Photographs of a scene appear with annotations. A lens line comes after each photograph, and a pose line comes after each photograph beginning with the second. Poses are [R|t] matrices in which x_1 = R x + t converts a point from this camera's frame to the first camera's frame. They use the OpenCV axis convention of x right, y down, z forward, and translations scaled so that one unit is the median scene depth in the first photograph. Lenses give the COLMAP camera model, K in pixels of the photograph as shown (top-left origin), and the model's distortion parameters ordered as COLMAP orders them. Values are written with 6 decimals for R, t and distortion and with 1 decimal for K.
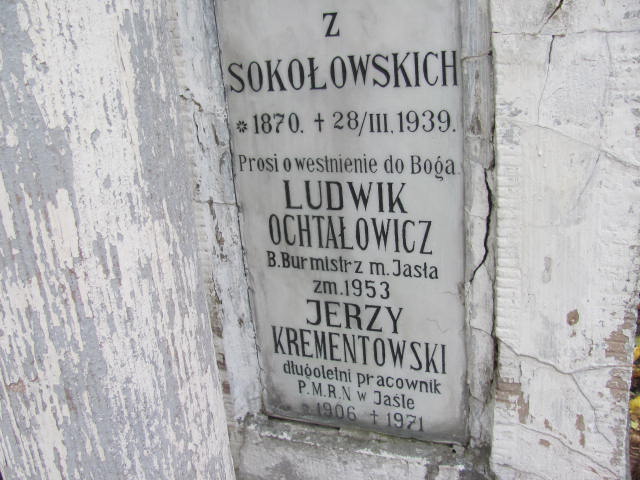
lens RADIAL K [[686.4, 0, 303.6], [0, 686.4, 237.8], [0, 0, 1]] dist [-0.166109, 0.251631]
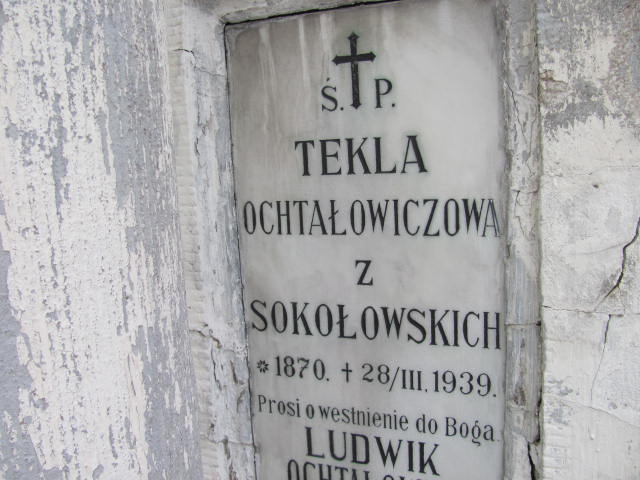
lens RADIAL K [[673.5, 0, 300.5], [0, 673.5, 240.1], [0, 0, 1]] dist [-0.162861, 0.224319]
pose [[0.999019, 0.036165, -0.025551, -0.024195], [-0.039227, 0.990504, -0.131767, -0.234535], [0.020543, 0.132640, 0.990951, 0.083318]]
